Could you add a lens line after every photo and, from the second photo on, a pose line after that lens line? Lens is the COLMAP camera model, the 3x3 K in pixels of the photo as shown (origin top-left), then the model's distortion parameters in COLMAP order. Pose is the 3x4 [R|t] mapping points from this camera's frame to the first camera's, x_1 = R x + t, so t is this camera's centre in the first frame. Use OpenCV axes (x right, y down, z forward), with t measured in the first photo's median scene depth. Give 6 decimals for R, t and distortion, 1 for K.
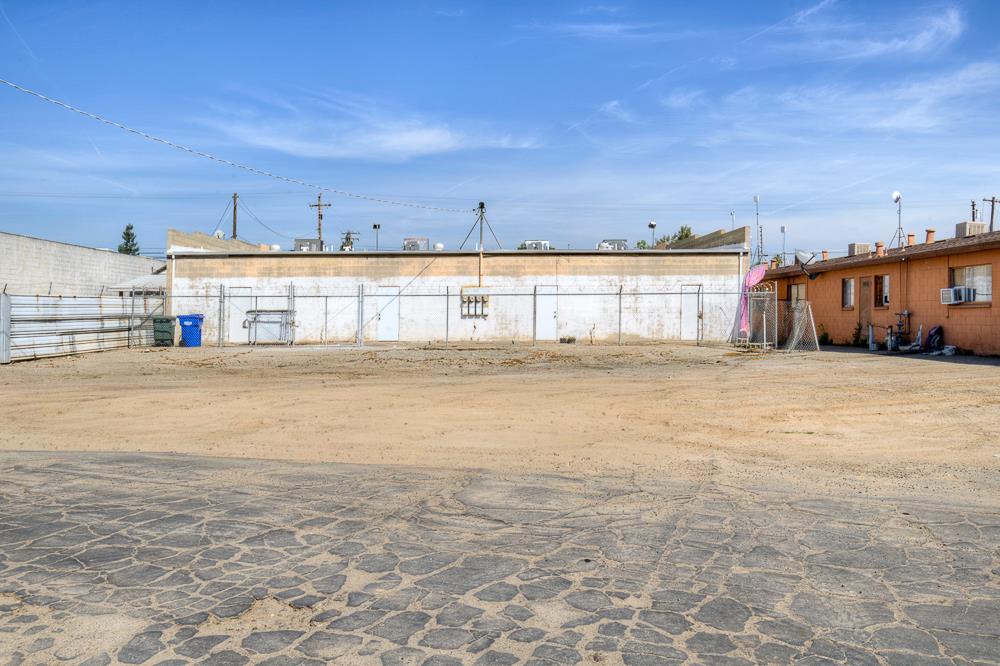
lens RADIAL K [[832.2, 0, 499.4], [0, 832.2, 328.9], [0, 0, 1]] dist [0.008322, 0.005560]
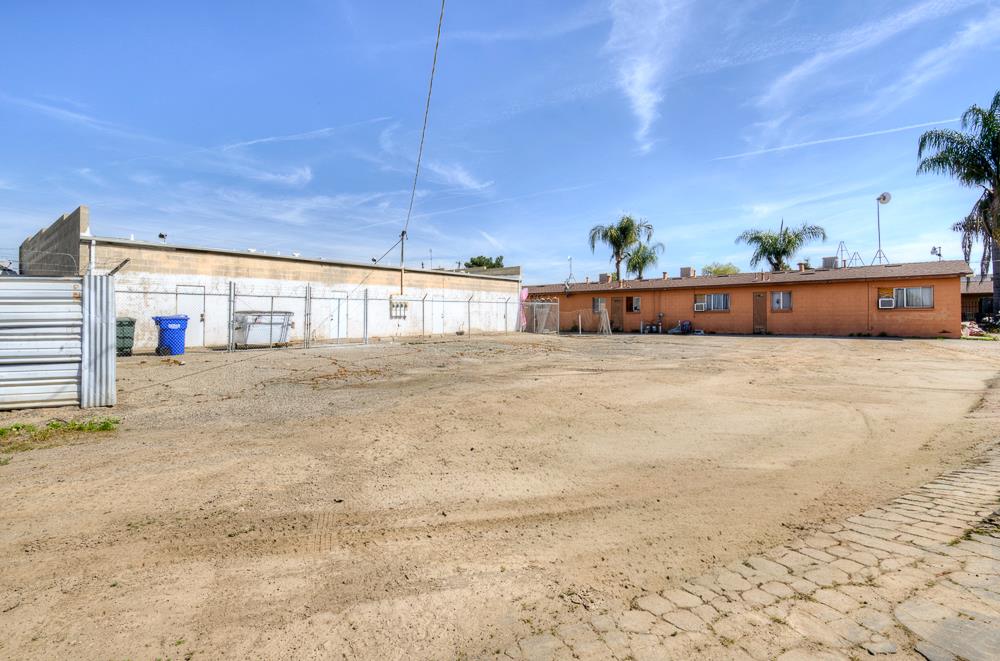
lens RADIAL K [[438.3, 0, 476.1], [0, 438.3, 313.7], [0, 0, 1]] dist [-0.003320, 0.002971]
pose [[0.648148, 0.003896, 0.761504, -0.478341], [0.014193, 0.999751, -0.017195, -0.006719], [-0.761382, 0.021953, 0.647932, 0.458890]]
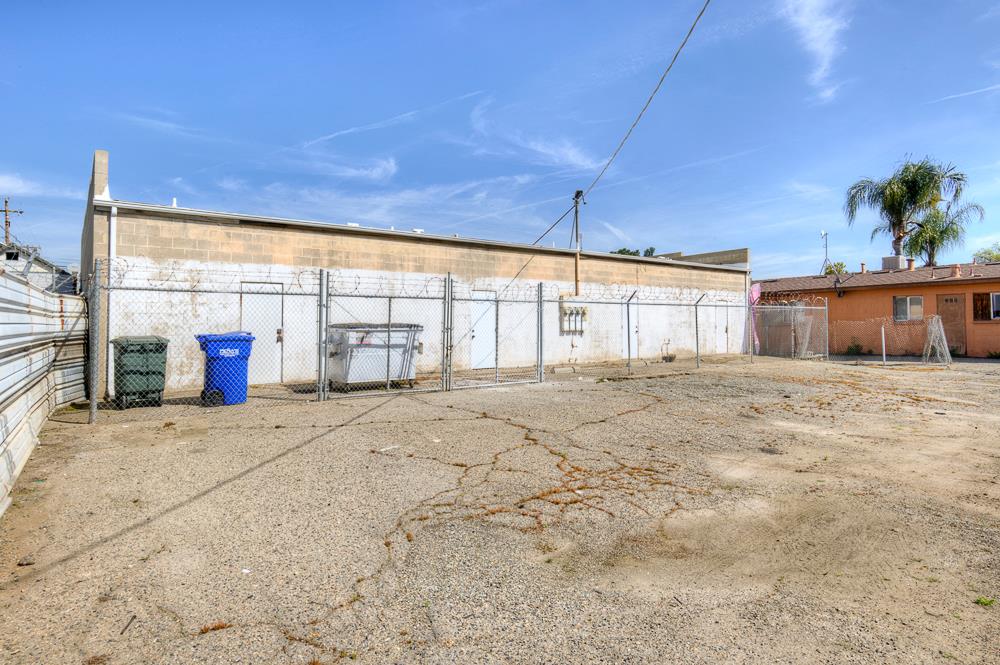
lens RADIAL K [[538.8, 0, 466.8], [0, 538.8, 318.6], [0, 0, 1]] dist [0.000211, 0.002590]
pose [[0.805249, 0.007321, 0.592891, -0.415493], [0.017169, 0.999217, -0.035657, -0.011499], [-0.592688, 0.038892, 0.804493, 0.647164]]
